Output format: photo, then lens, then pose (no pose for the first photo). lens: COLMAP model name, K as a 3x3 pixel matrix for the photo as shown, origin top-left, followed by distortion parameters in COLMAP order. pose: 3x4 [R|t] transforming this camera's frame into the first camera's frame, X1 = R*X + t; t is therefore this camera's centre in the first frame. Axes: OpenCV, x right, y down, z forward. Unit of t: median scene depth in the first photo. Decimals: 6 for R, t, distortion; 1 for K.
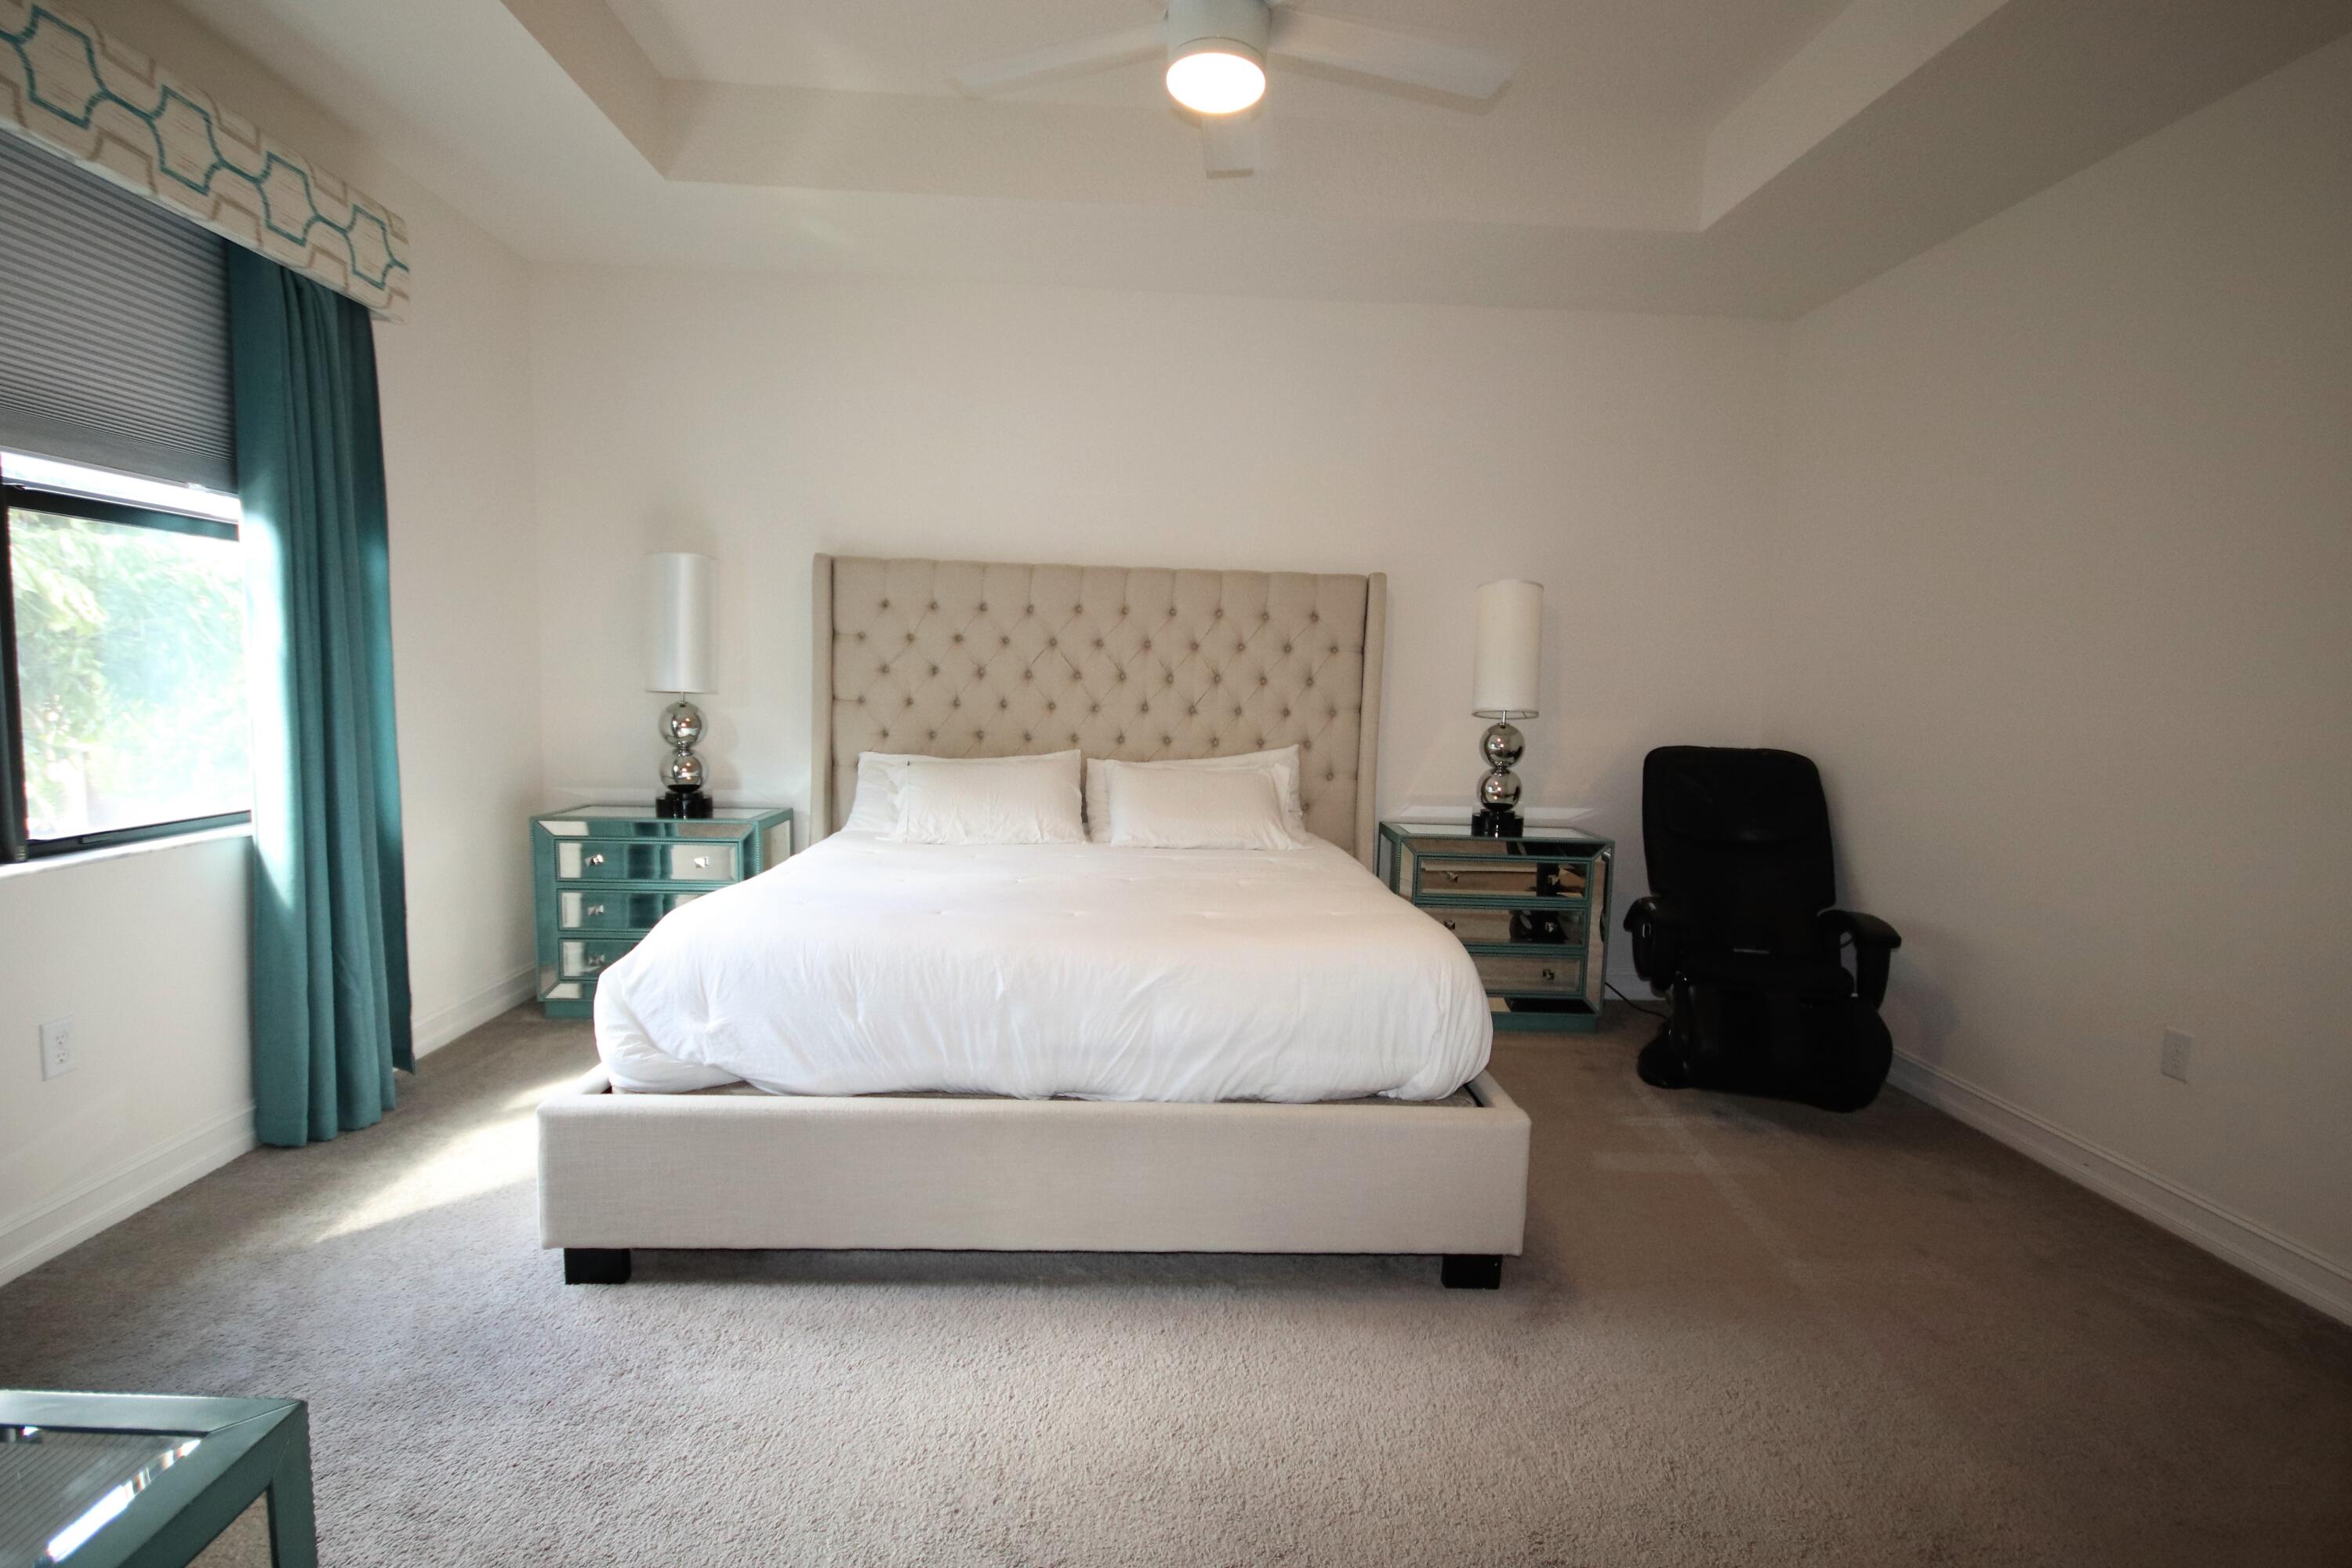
lens RADIAL K [[1087.4, 0, 1171.9], [0, 1087.4, 795.7], [0, 0, 1]] dist [0.003050, -0.006168]
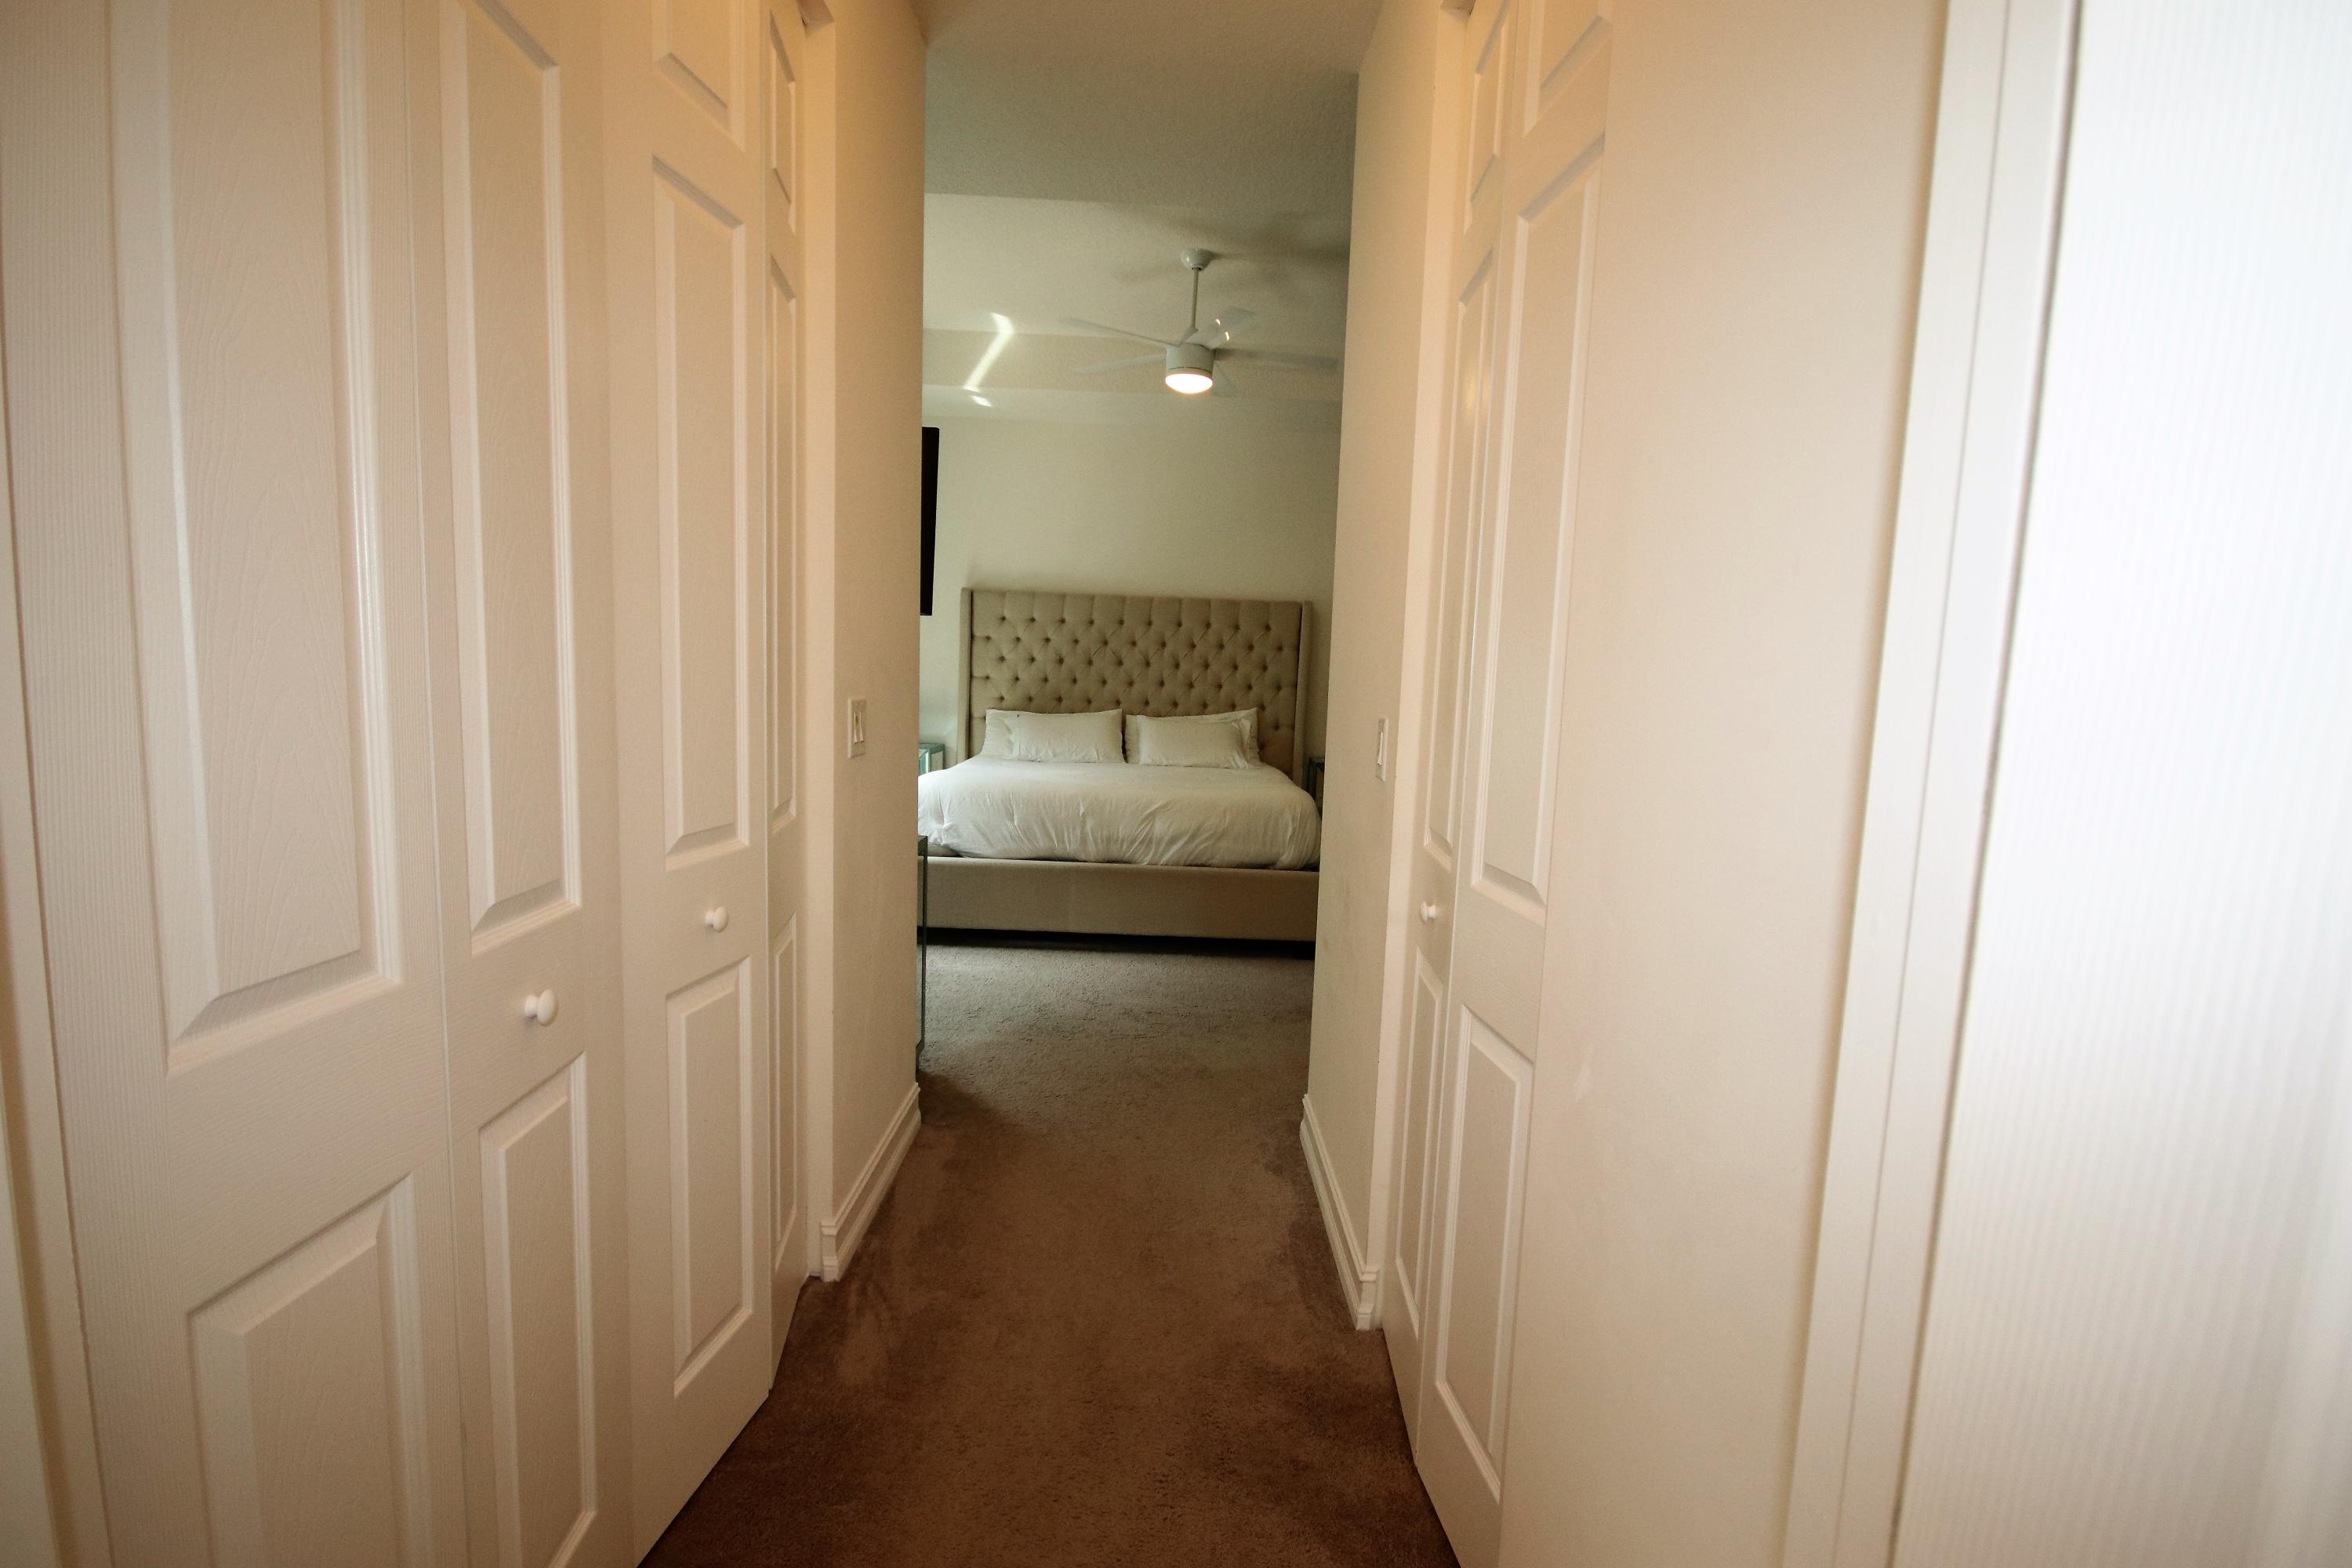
lens RADIAL K [[1087.4, 0, 1172.4], [0, 1087.4, 780.9], [0, 0, 1]] dist [0.003050, -0.006168]
pose [[0.999263, 0.009352, -0.037239, 0.053528], [-0.009683, 0.999915, -0.008724, 0.078577], [0.037154, 0.009078, 0.999268, -0.619252]]
